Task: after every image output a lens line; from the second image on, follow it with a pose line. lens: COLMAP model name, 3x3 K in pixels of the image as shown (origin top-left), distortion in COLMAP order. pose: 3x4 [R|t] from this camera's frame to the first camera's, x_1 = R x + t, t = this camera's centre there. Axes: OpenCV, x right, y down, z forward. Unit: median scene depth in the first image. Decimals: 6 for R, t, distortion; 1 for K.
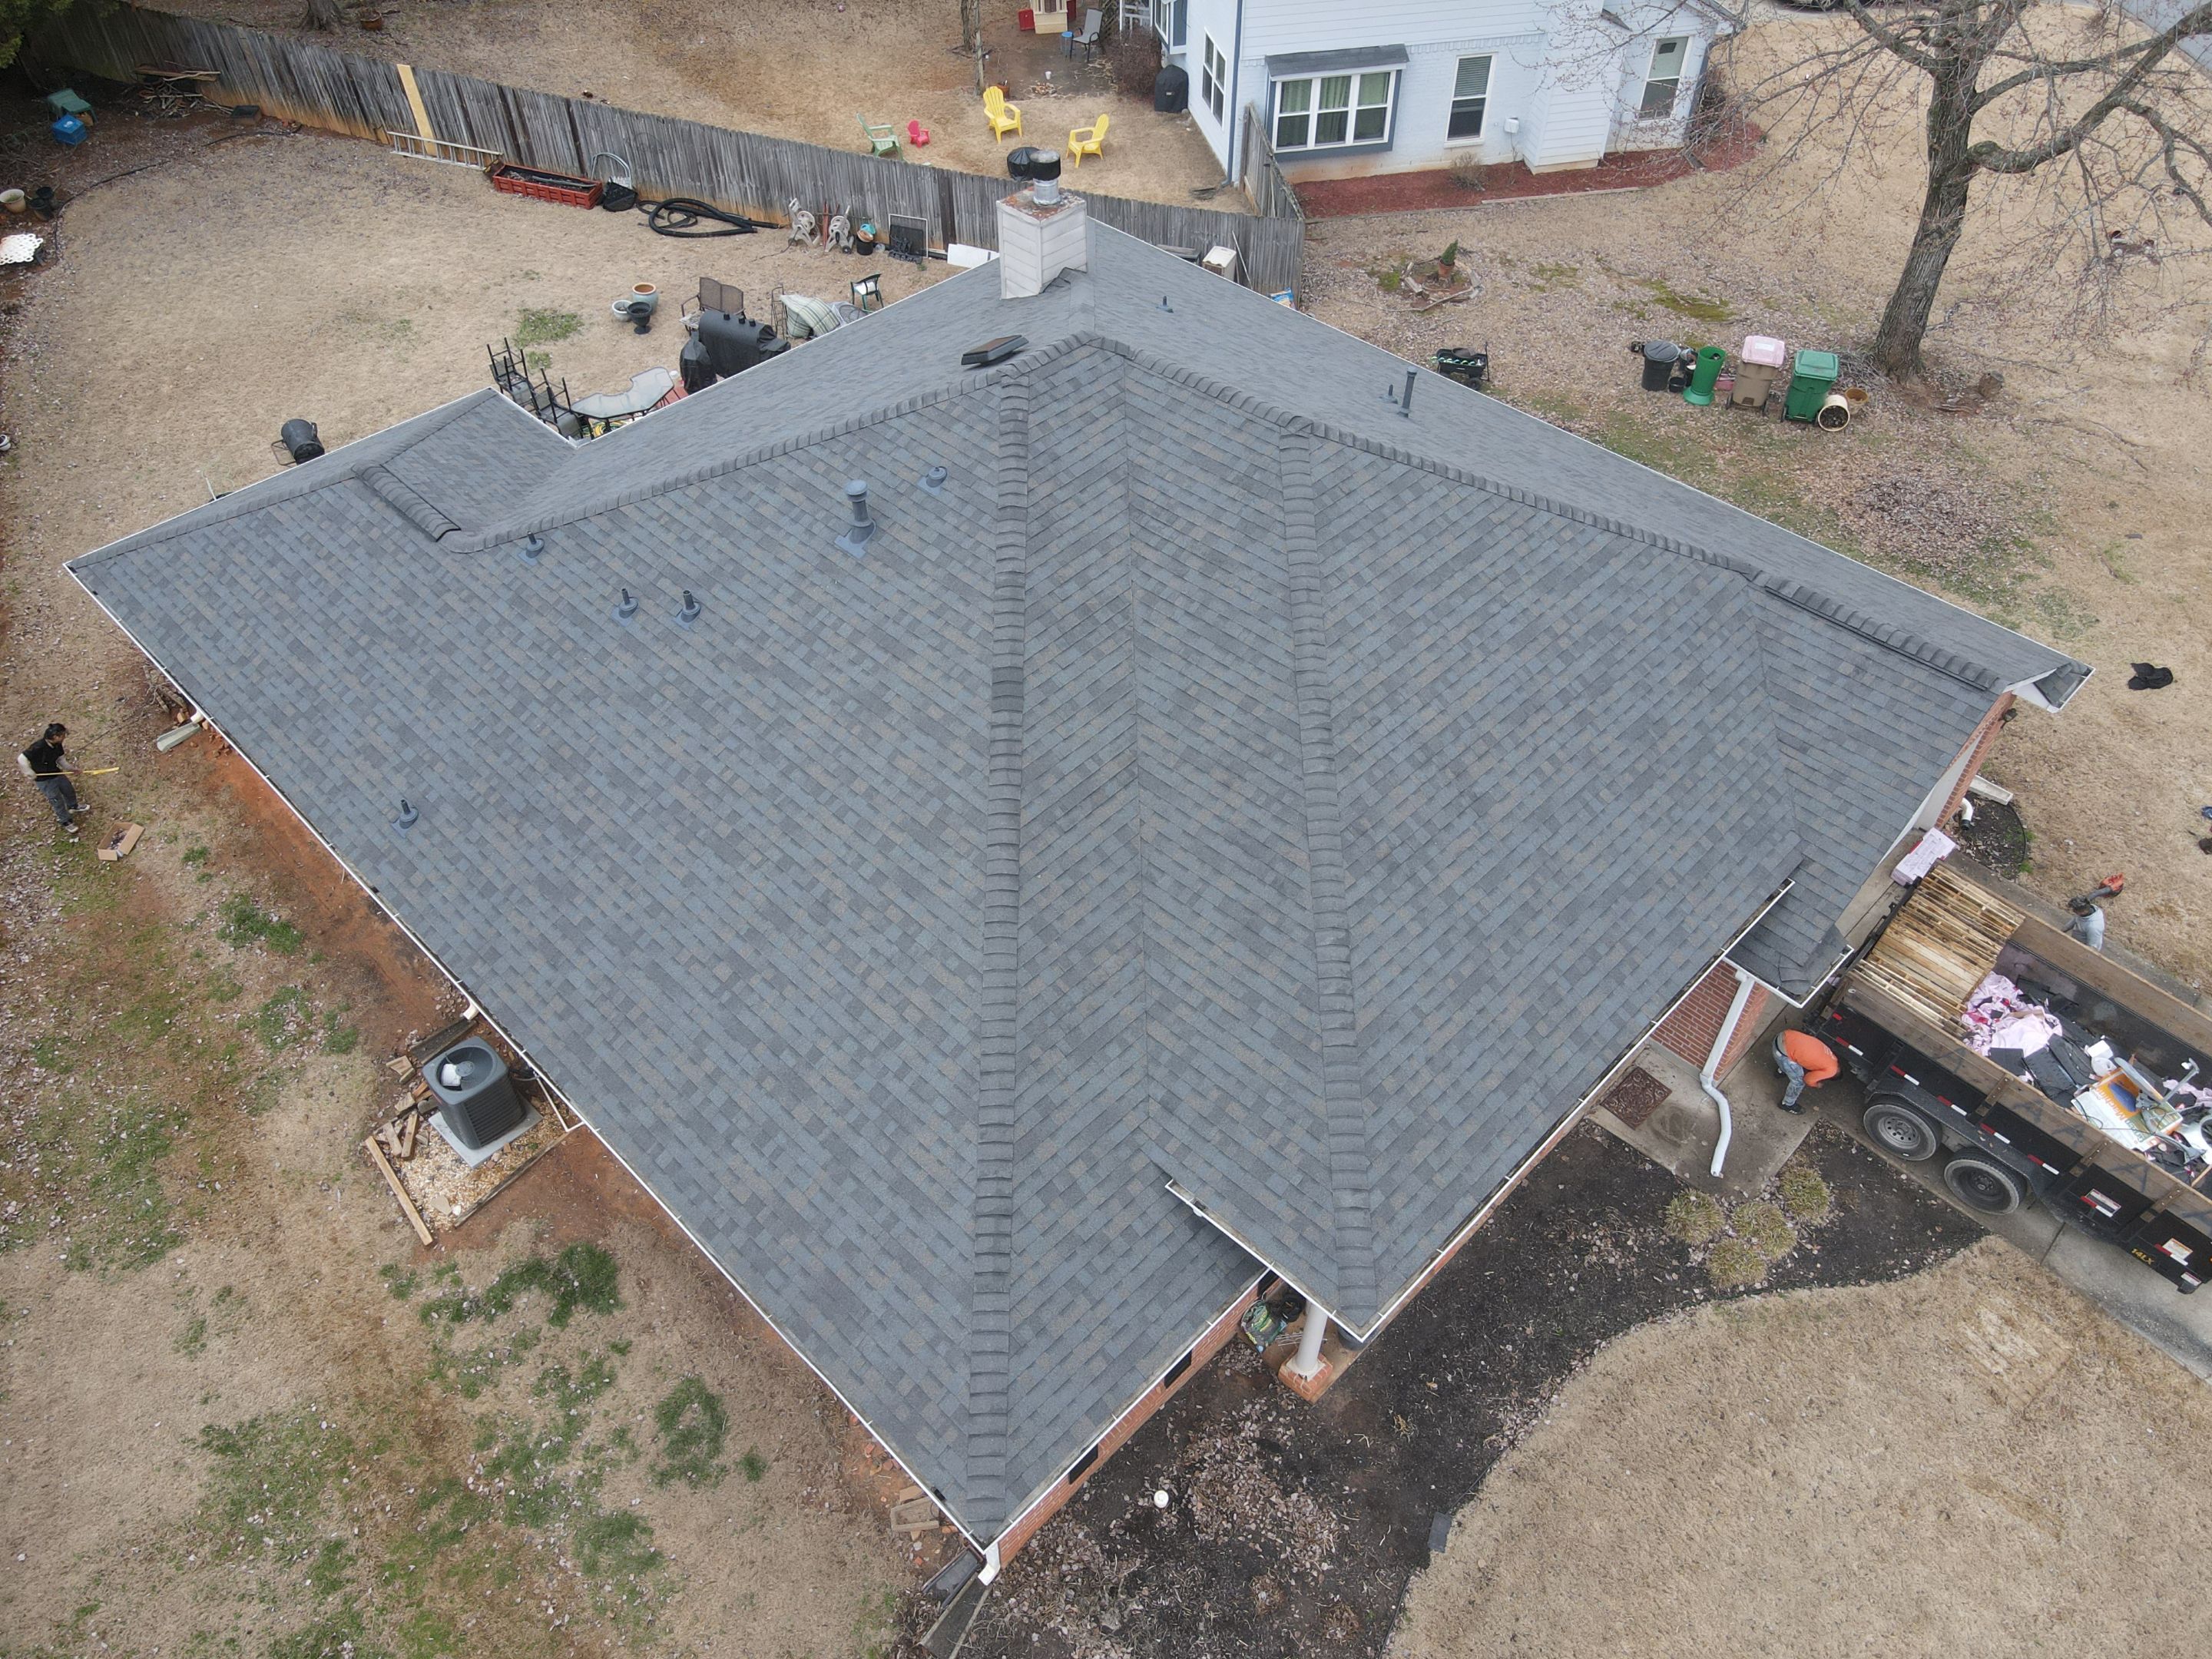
lens RADIAL K [[1625.1, 0, 1116.2], [0, 1625.1, 814.3], [0, 0, 1]] dist [0.008994, 0.009269]
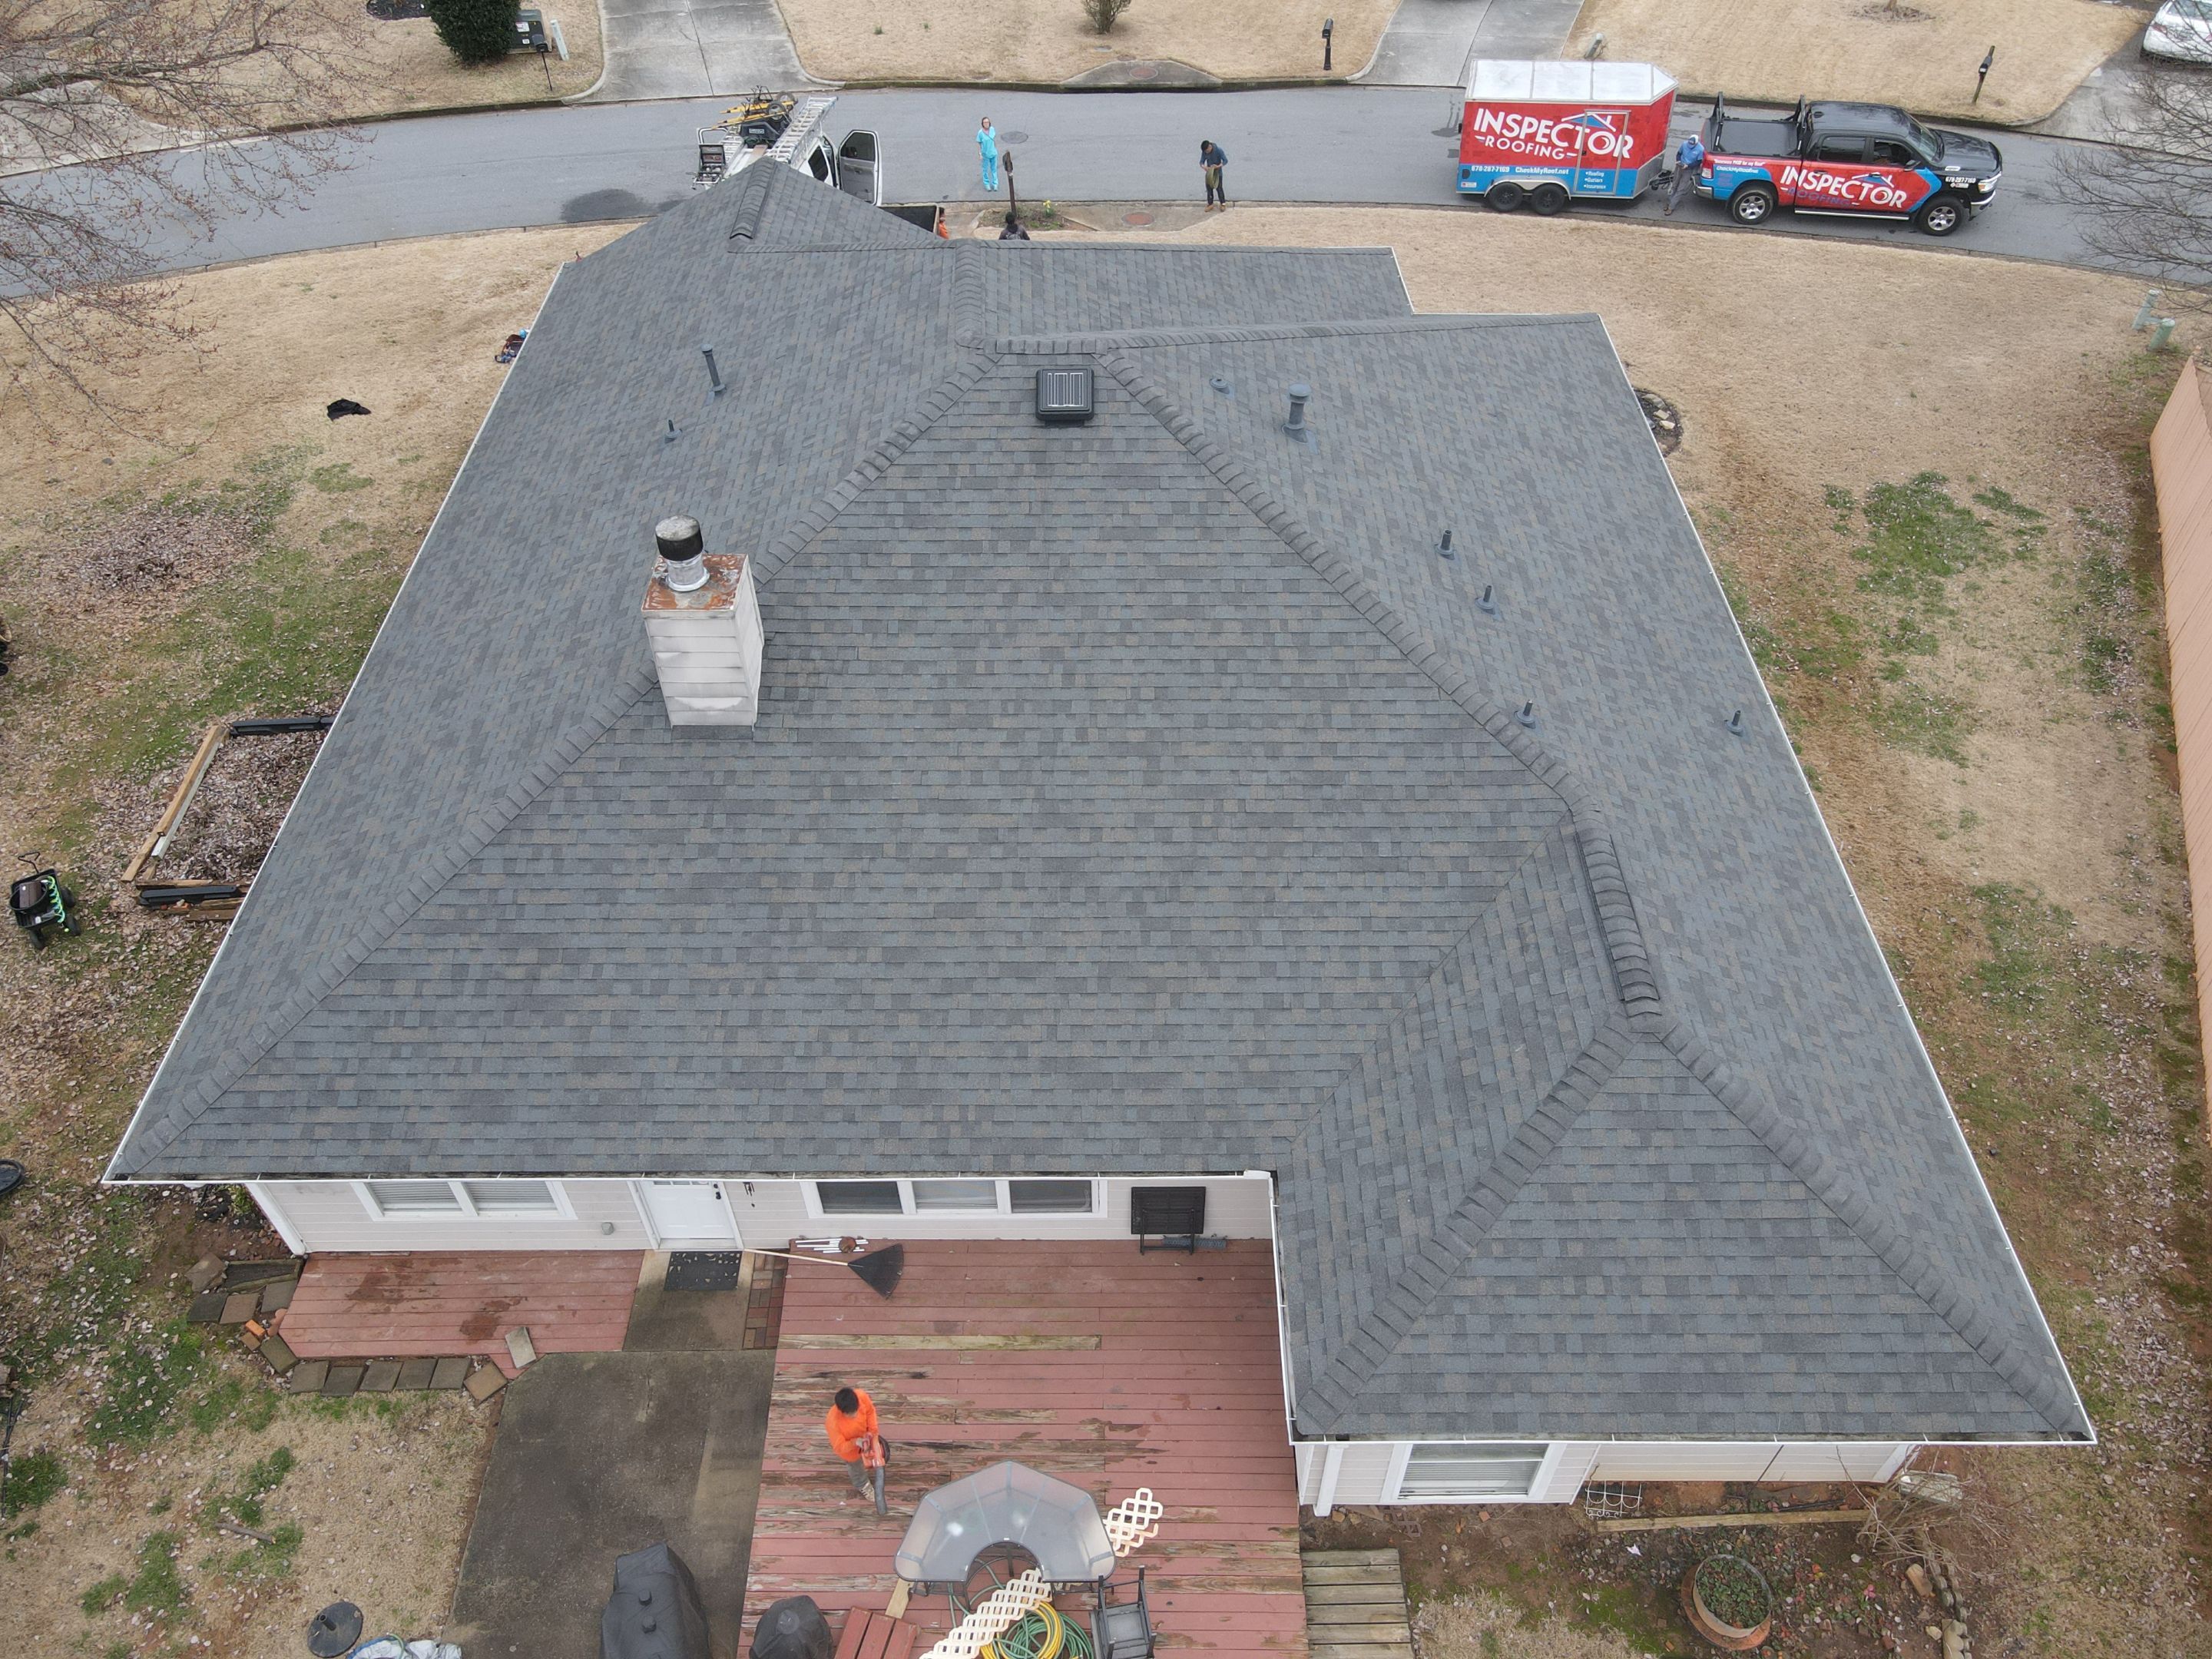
lens RADIAL K [[1625.1, 0, 1102.9], [0, 1625.1, 809.9], [0, 0, 1]] dist [0.008994, 0.009269]
pose [[-0.701466, -0.499919, 0.507962, -0.405858], [0.511405, 0.143349, 0.847299, -0.612213], [-0.496397, 0.854126, 0.155107, 0.626209]]
